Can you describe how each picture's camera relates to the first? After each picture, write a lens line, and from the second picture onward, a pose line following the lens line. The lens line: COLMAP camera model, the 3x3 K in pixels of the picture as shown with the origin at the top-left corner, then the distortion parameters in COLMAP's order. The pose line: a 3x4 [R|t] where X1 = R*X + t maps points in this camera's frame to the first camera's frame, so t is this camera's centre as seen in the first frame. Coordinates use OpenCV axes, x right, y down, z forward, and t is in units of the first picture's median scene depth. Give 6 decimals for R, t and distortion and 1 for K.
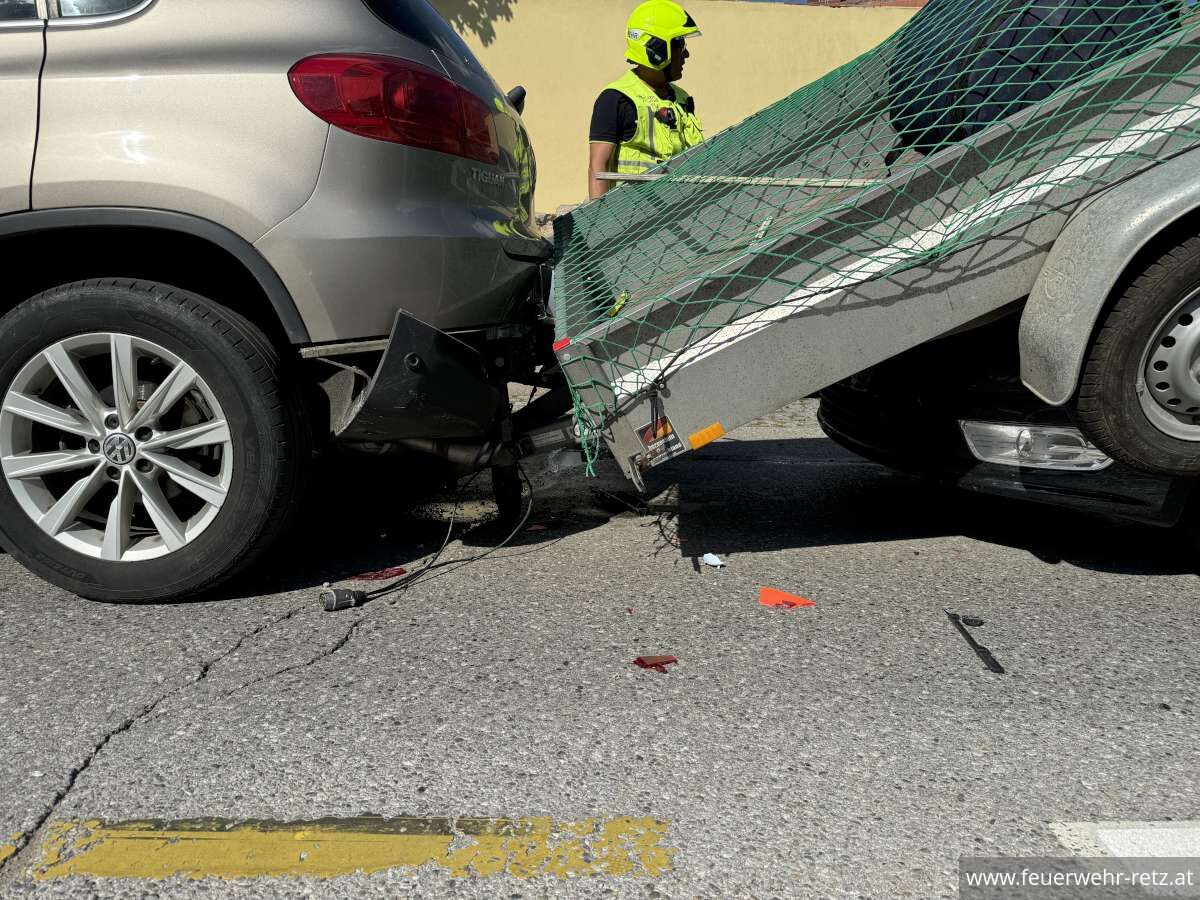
lens RADIAL K [[842.3, 0, 600.0], [0, 842.3, 450.0], [0, 0, 1]] dist [0.130482, -0.217278]
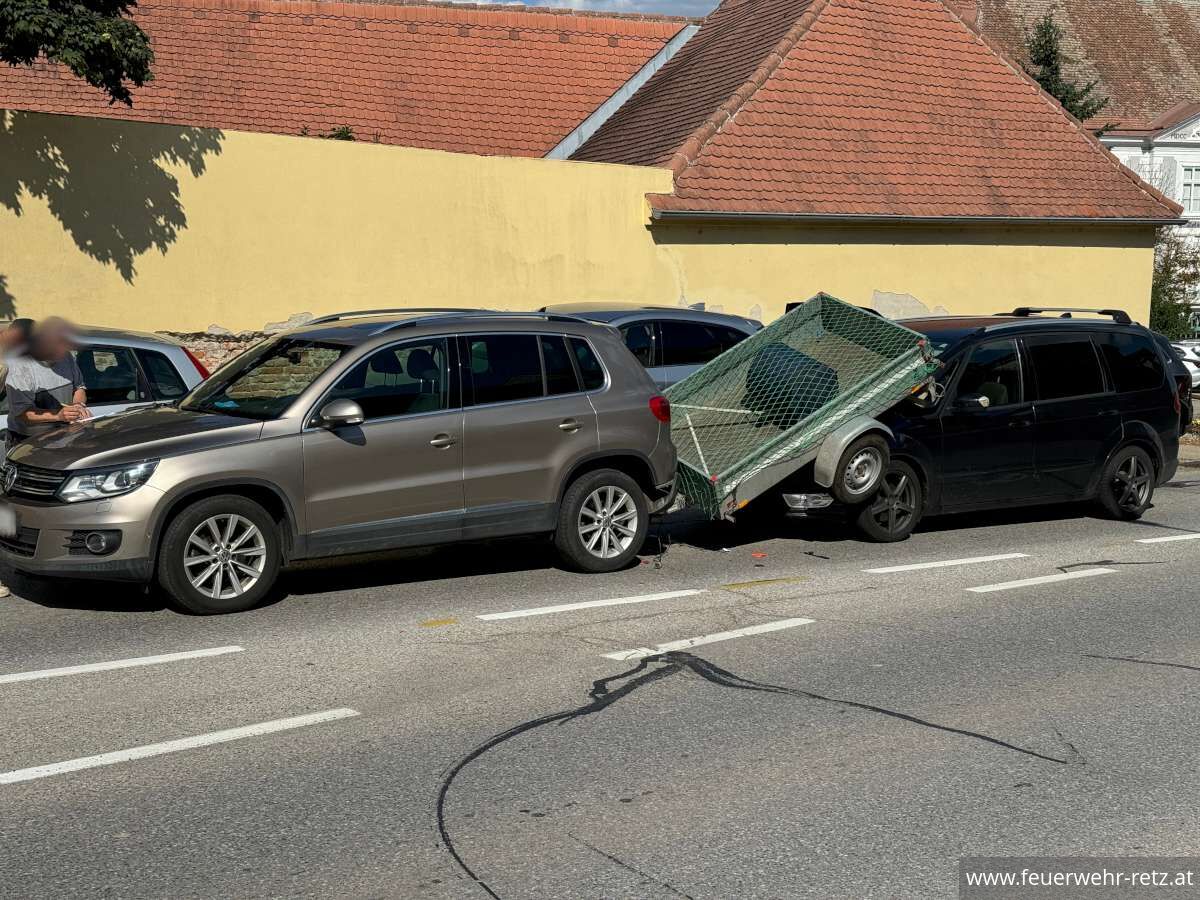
lens RADIAL K [[1677.1, 0, 600.0], [0, 1677.1, 450.0], [0, 0, 1]] dist [0.140832, -0.015604]
pose [[0.821192, -0.057512, 0.567747, -3.419835], [0.103846, 0.993357, -0.049577, 0.034775], [-0.561124, 0.099670, 0.821709, -3.448152]]
